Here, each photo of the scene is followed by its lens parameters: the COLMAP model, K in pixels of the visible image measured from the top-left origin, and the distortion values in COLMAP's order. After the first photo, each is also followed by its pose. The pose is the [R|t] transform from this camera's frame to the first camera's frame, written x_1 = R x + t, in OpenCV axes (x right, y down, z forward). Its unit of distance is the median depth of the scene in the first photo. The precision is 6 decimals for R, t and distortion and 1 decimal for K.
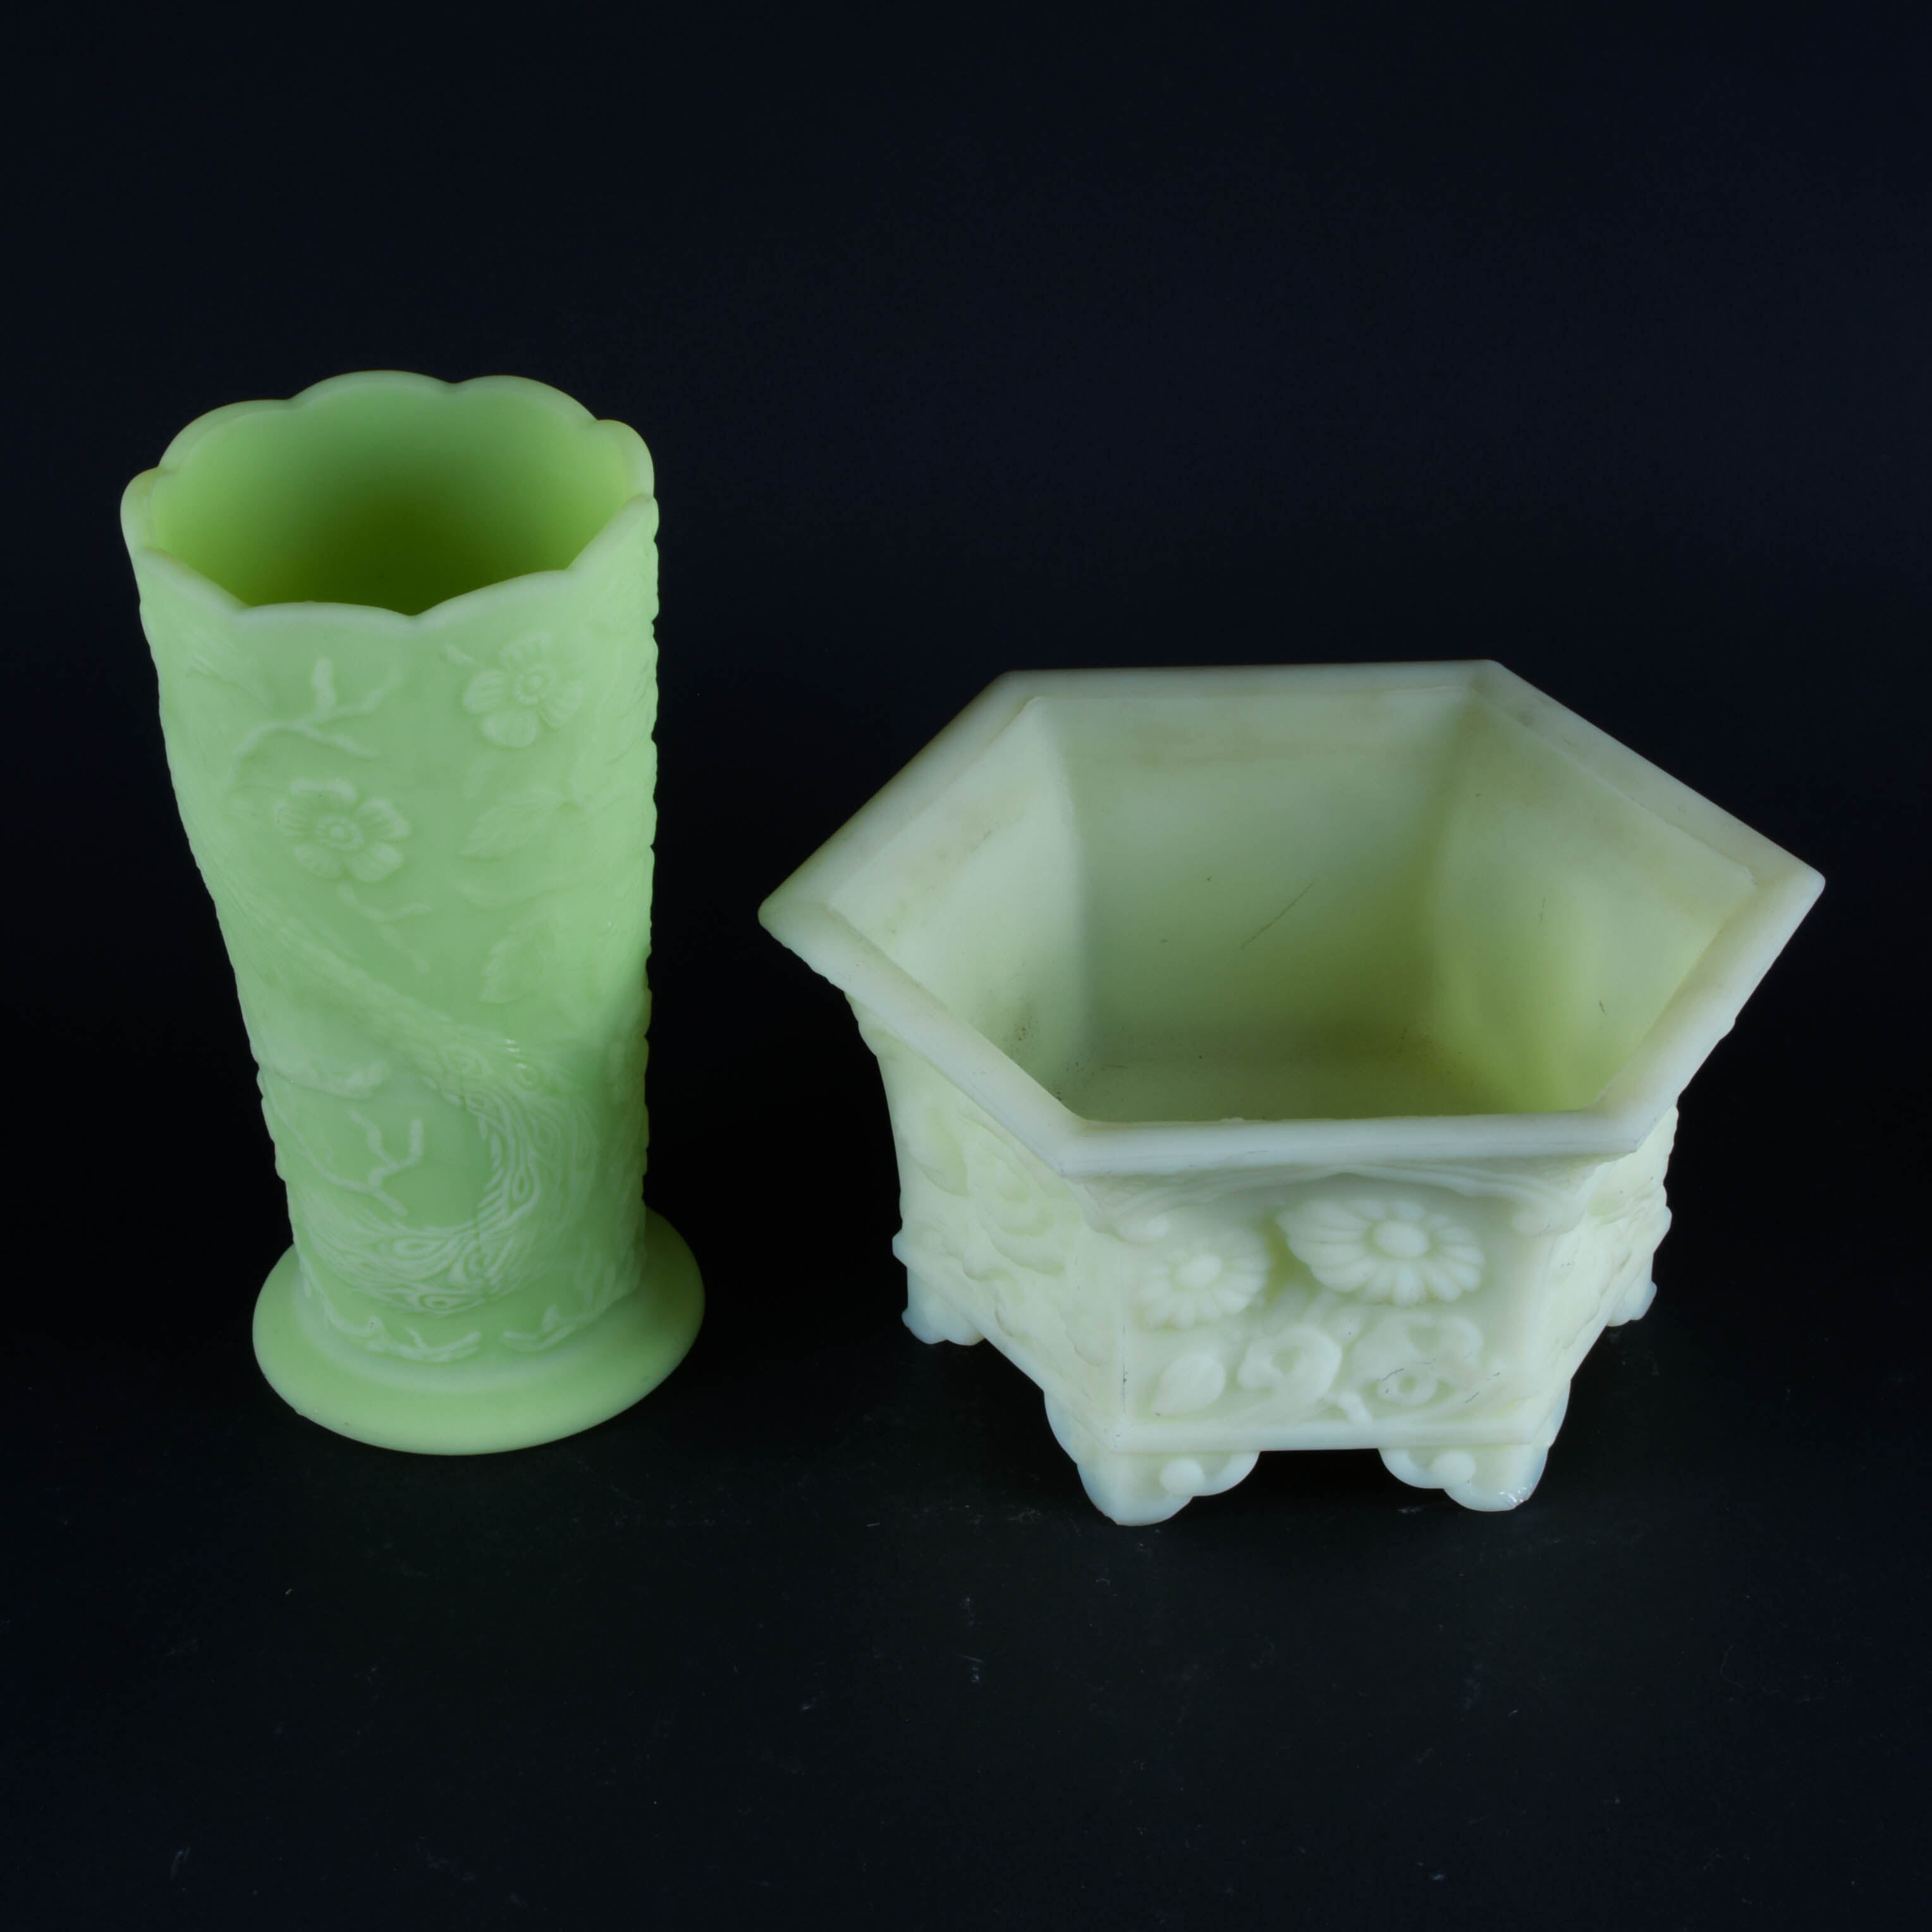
lens RADIAL K [[4582.7, 0, 956.3], [0, 4582.7, 957.7], [0, 0, 1]] dist [-0.037069, 0.000000]
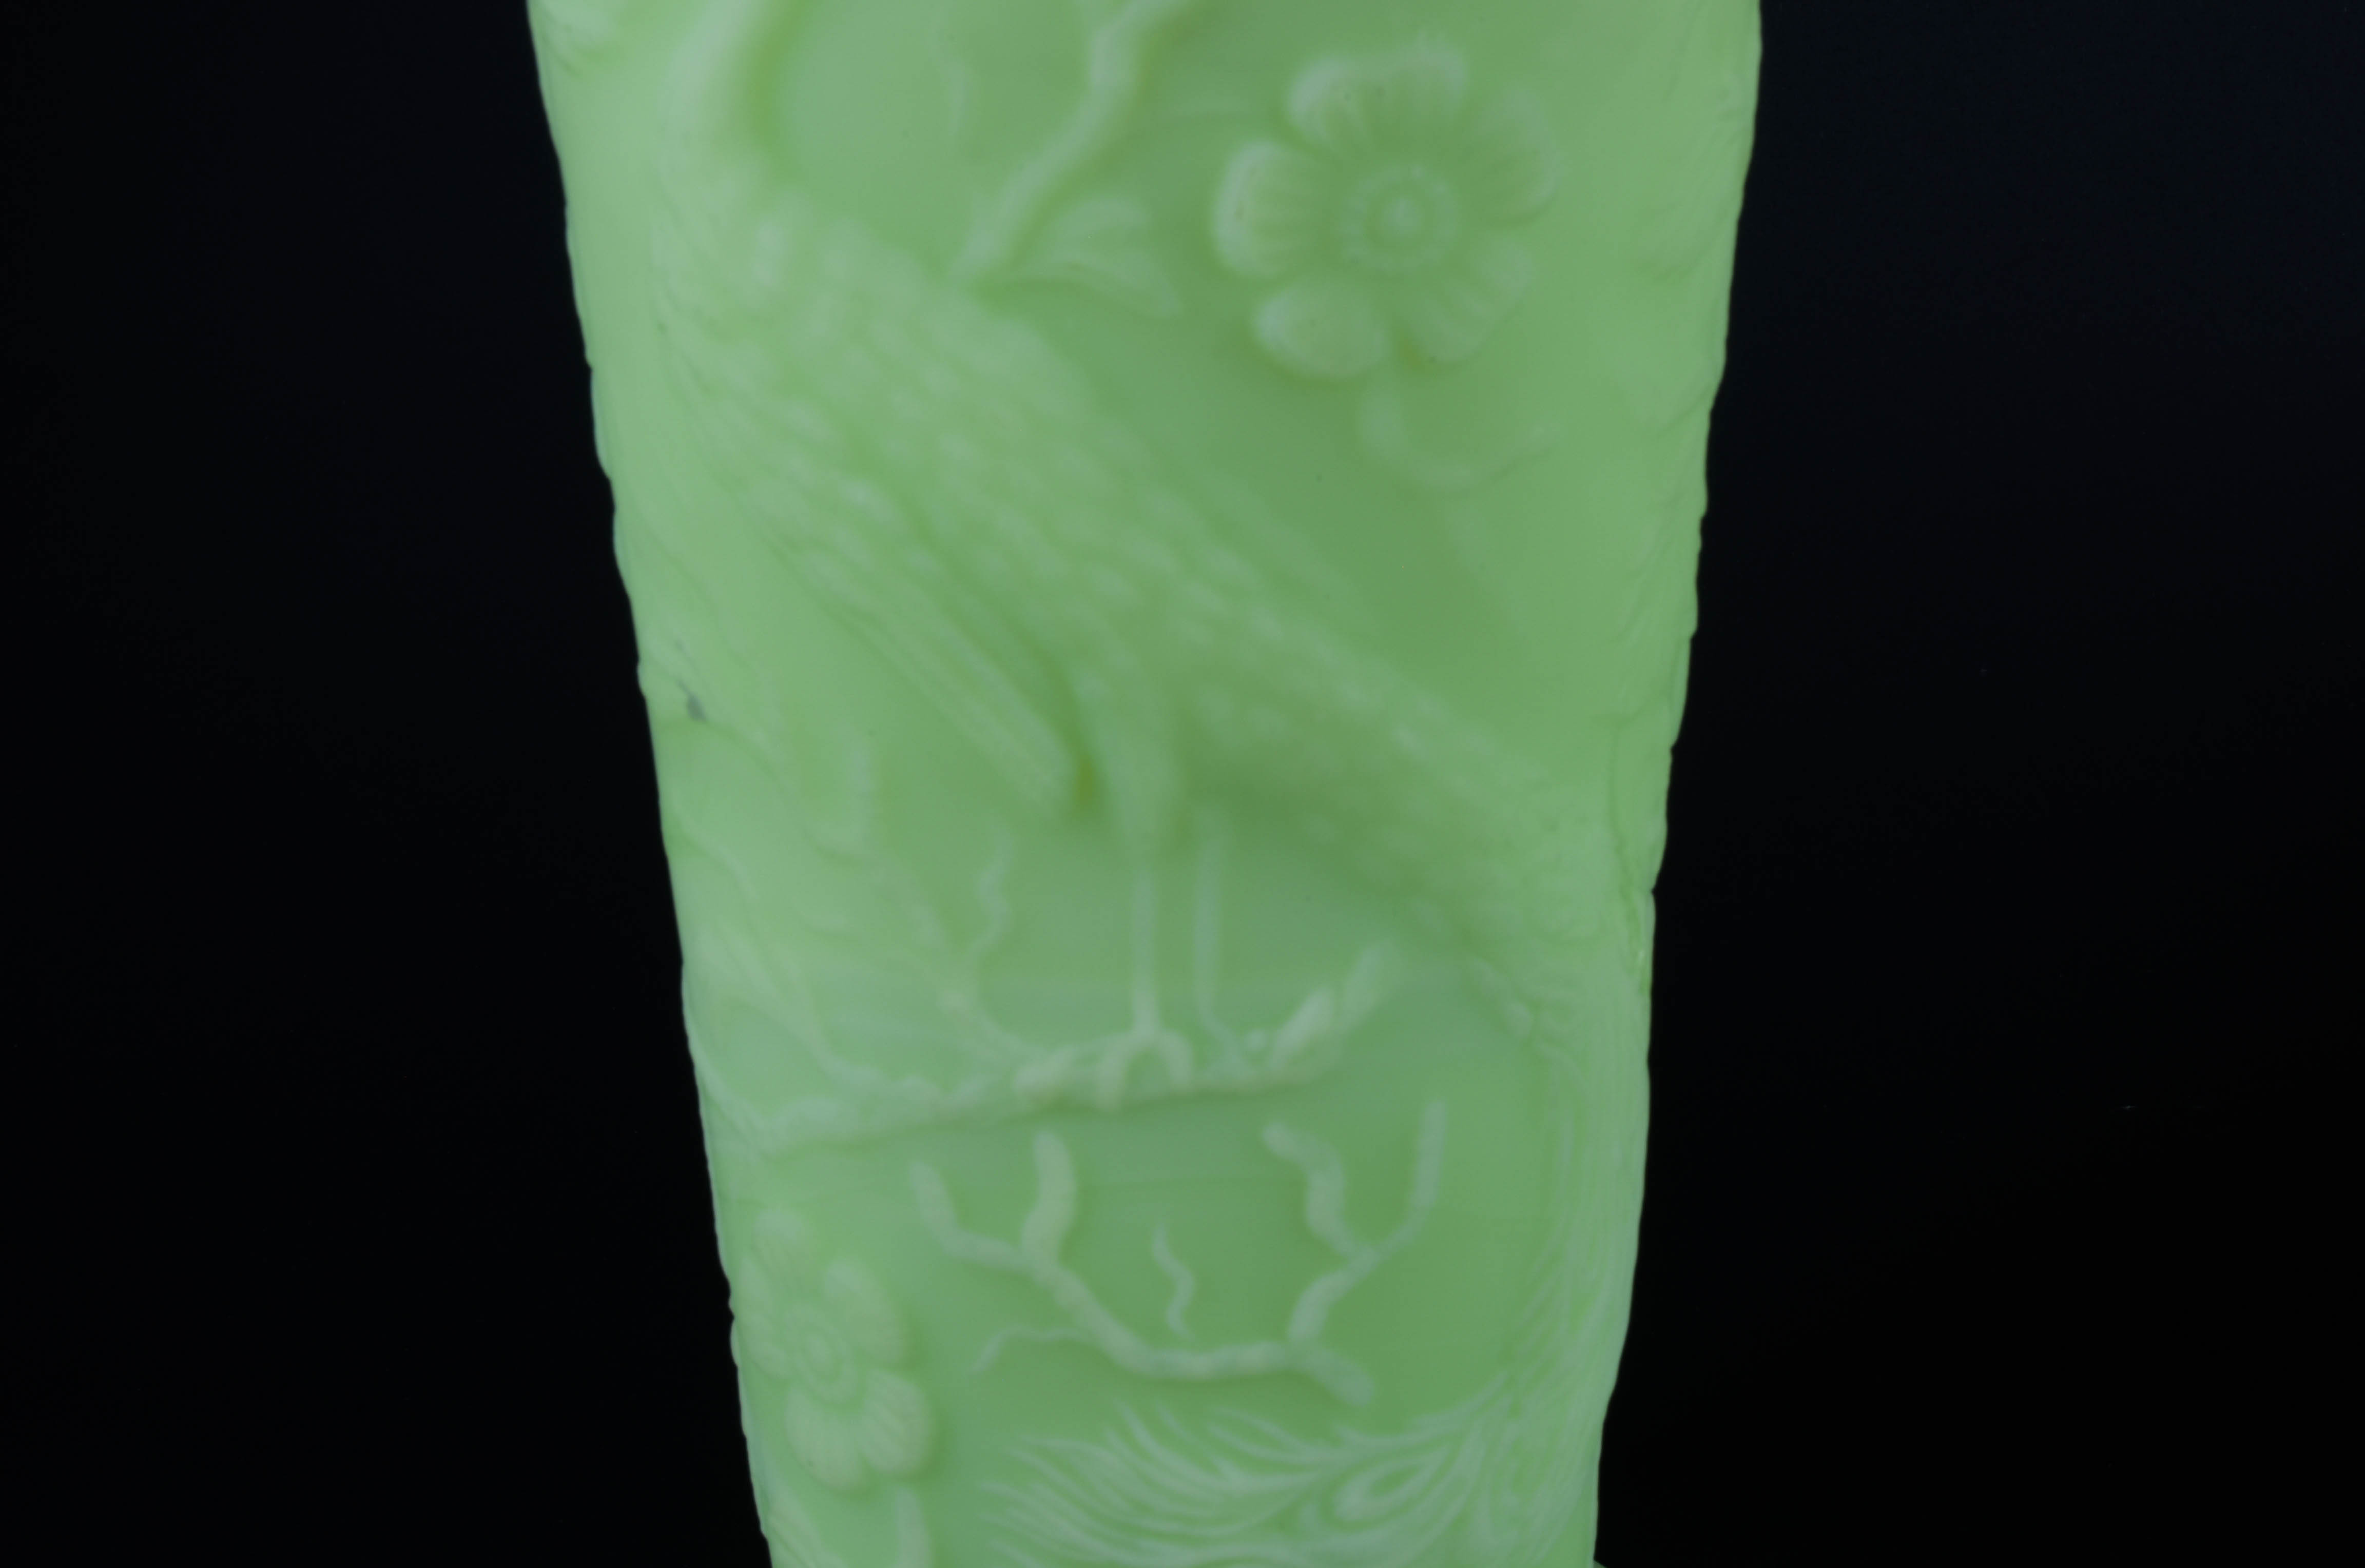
lens RADIAL K [[4112.1, 0, 1189.0], [0, 4112.1, 775.9], [0, 0, 1]] dist [-0.038541, 0.000000]
pose [[0.814732, -0.178913, 0.551544, -0.317820], [0.312826, 0.936525, -0.158307, 0.057372], [-0.488212, 0.301515, 0.818986, 0.711080]]
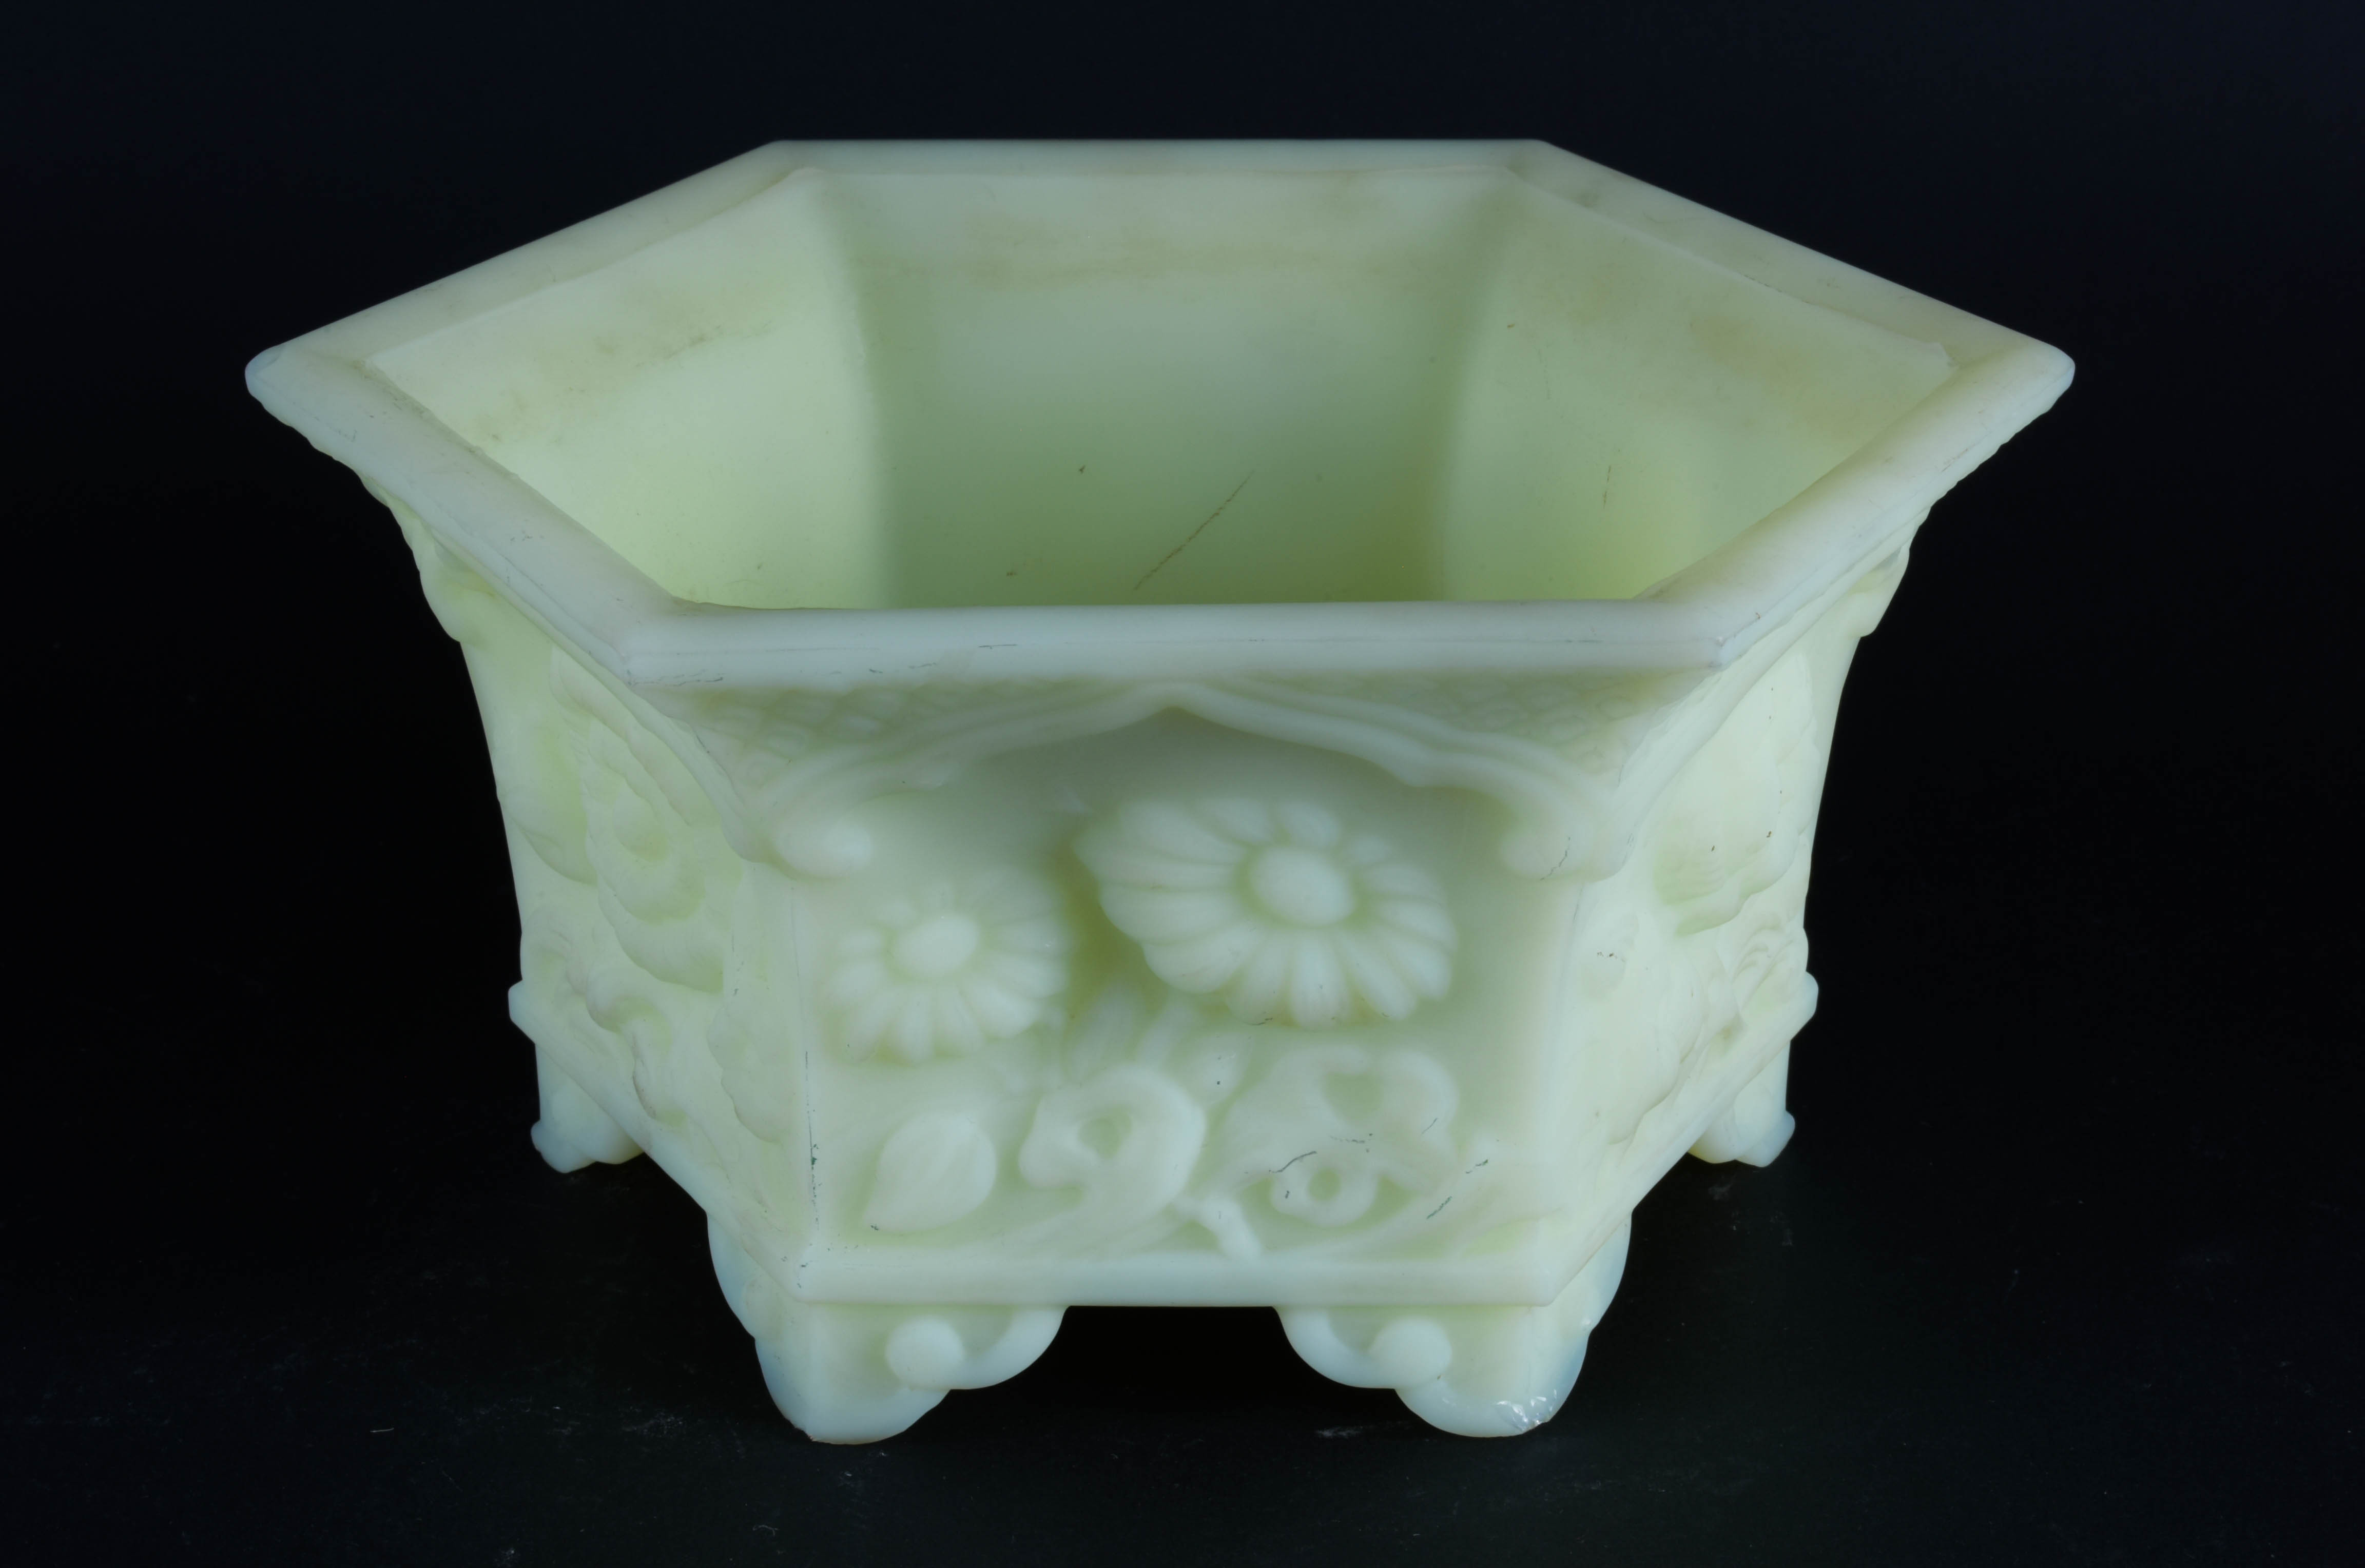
lens RADIAL K [[4112.1, 0, 1191.4], [0, 4112.1, 790.7], [0, 0, 1]] dist [-0.038541, 0.000000]
pose [[0.999516, 0.022280, -0.021724, 0.090837], [-0.025211, 0.989021, -0.145610, 0.117316], [0.018242, 0.146087, 0.989104, 0.492971]]
